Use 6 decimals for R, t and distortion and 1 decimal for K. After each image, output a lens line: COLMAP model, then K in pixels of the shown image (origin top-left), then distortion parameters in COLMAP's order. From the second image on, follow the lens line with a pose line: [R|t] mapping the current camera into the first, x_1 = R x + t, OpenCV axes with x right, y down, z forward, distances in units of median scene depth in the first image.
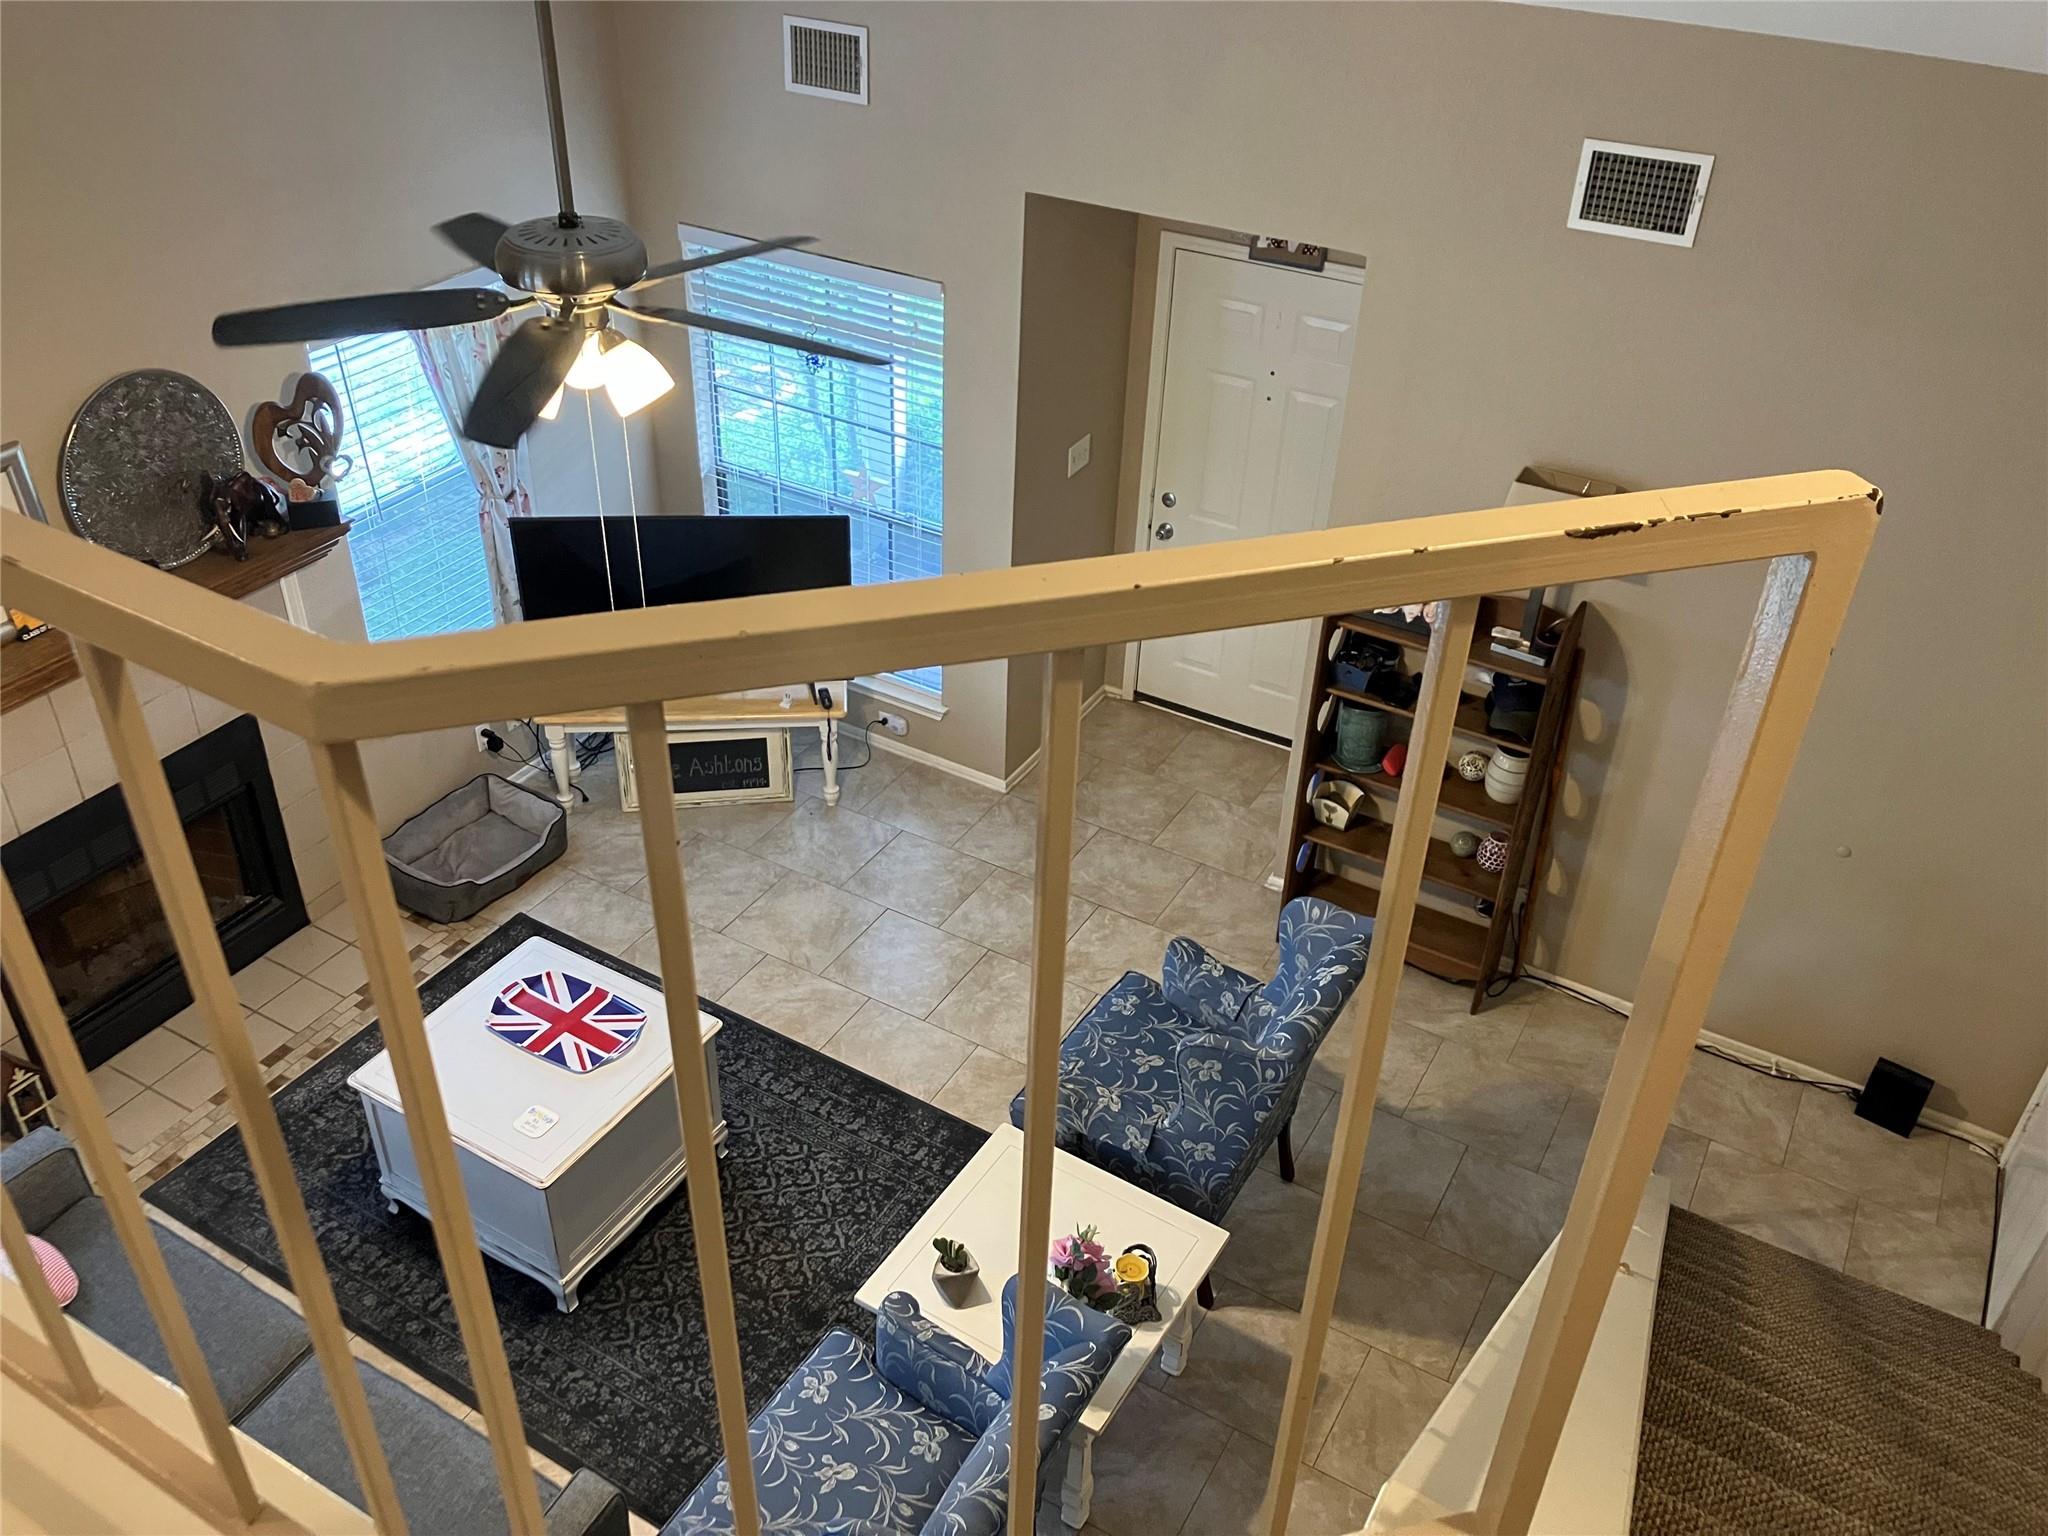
lens RADIAL K [[1696.2, 0, 1024.0], [0, 1696.2, 768.0], [0, 0, 1]] dist [0.088854, -0.102436]
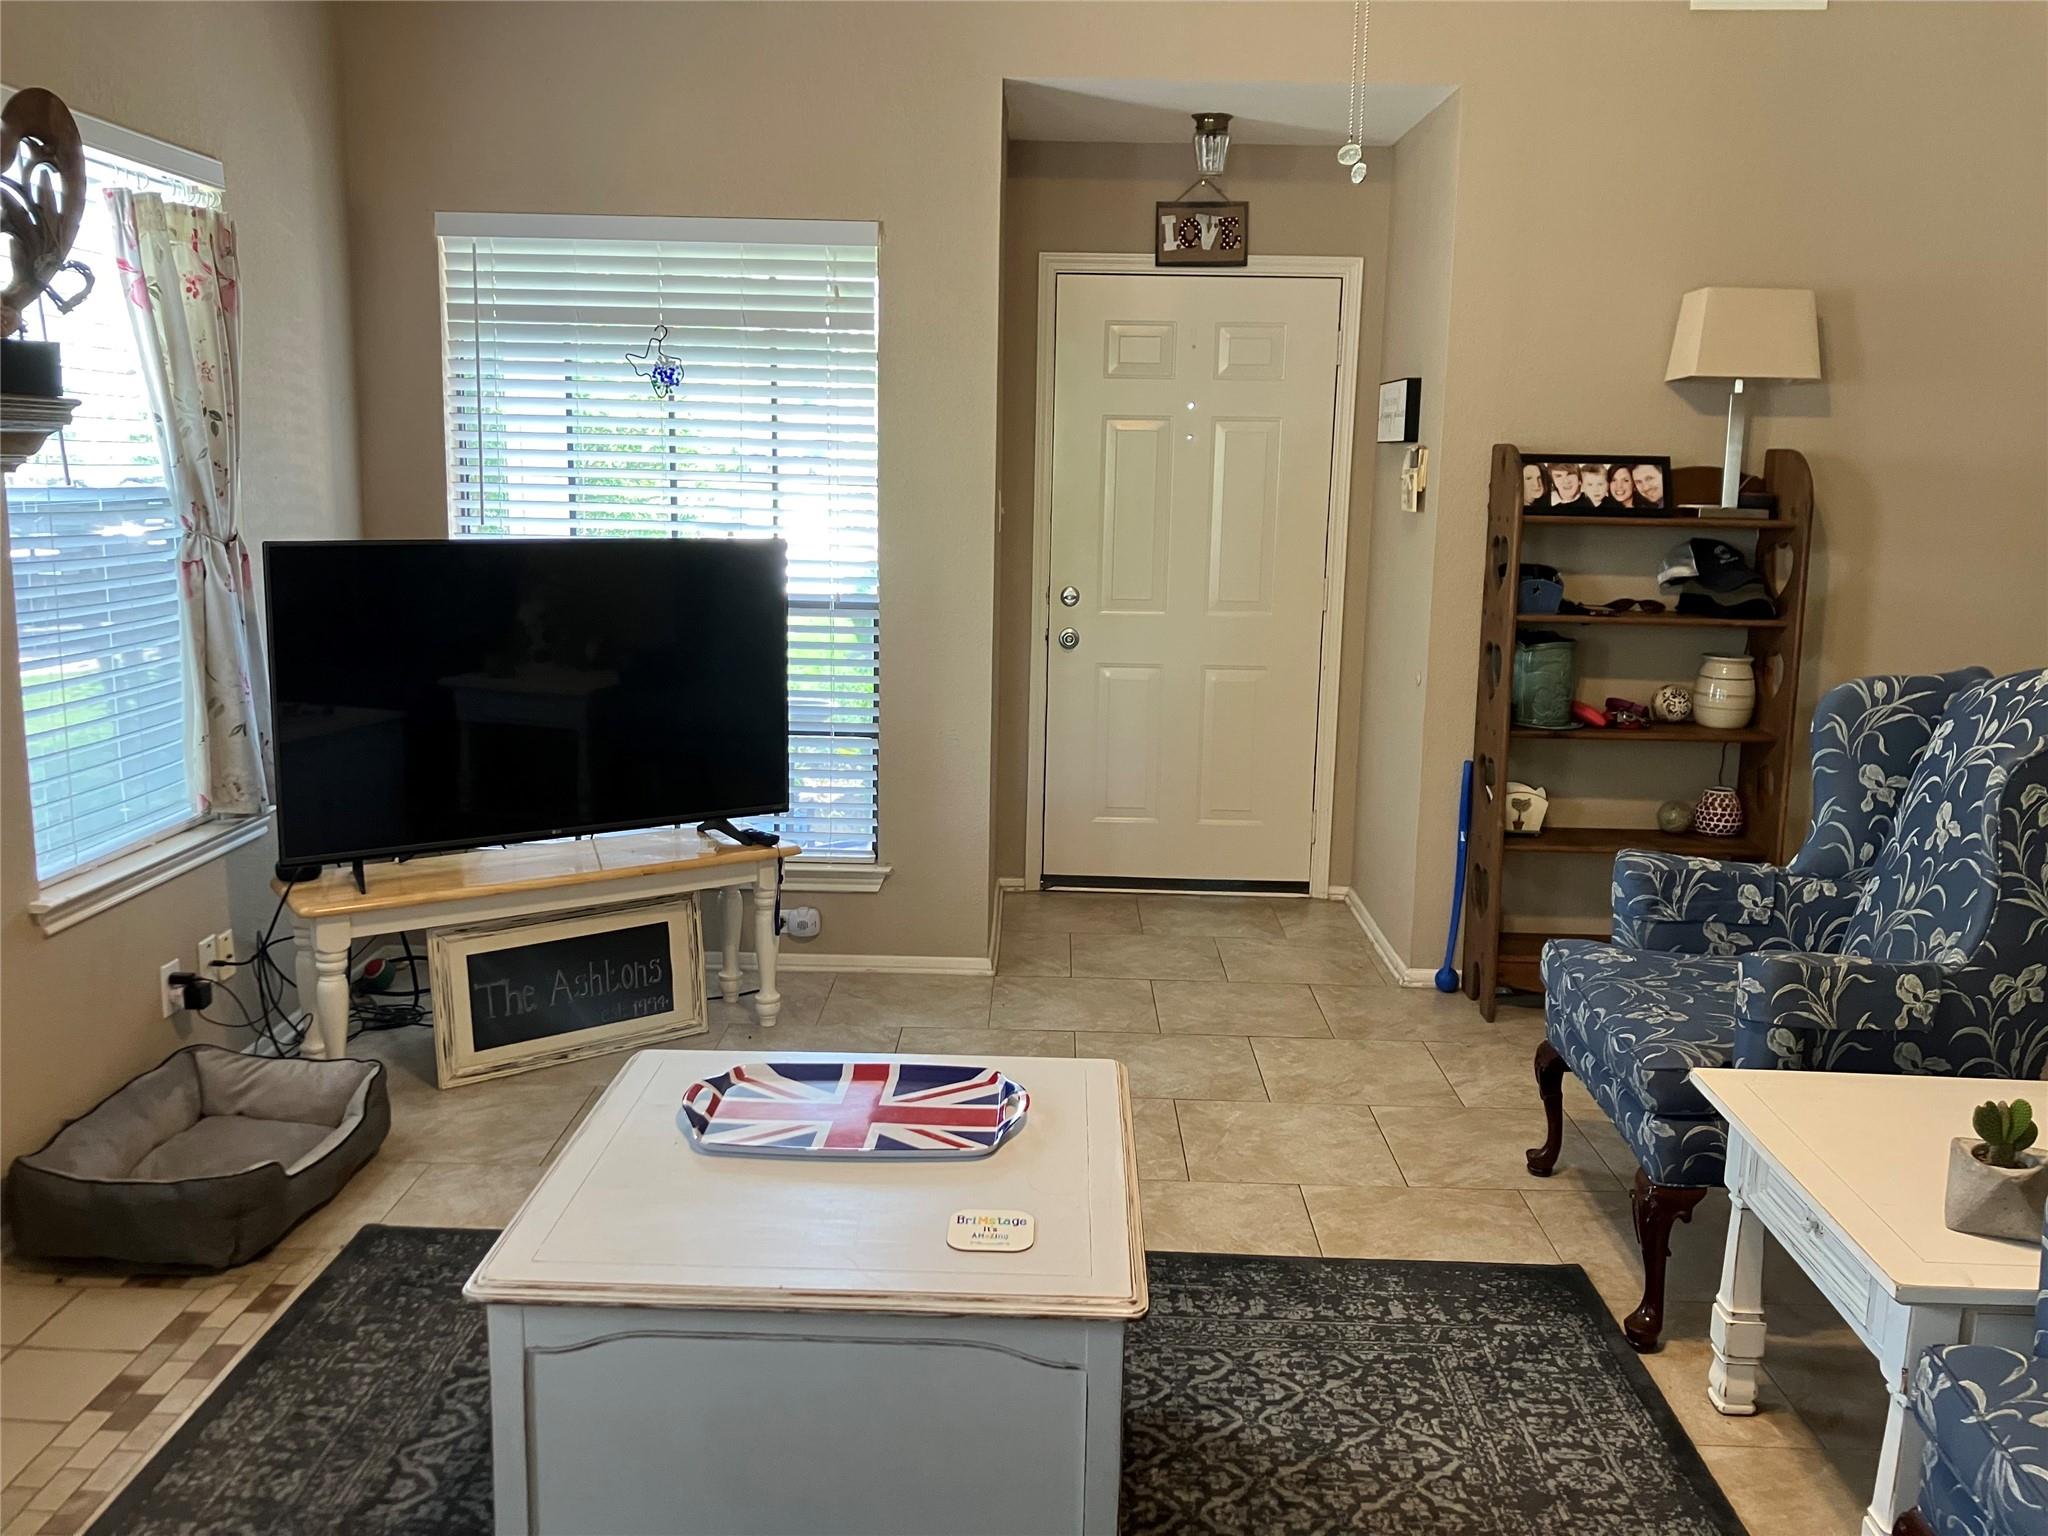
lens RADIAL K [[1672.2, 0, 1024.0], [0, 1672.2, 768.0], [0, 0, 1]] dist [0.004713, 0.012672]
pose [[0.870238, -0.098393, 0.482705, -0.369733], [0.284025, 0.900812, -0.328432, 0.190982], [-0.402511, 0.422914, 0.811867, 0.480735]]
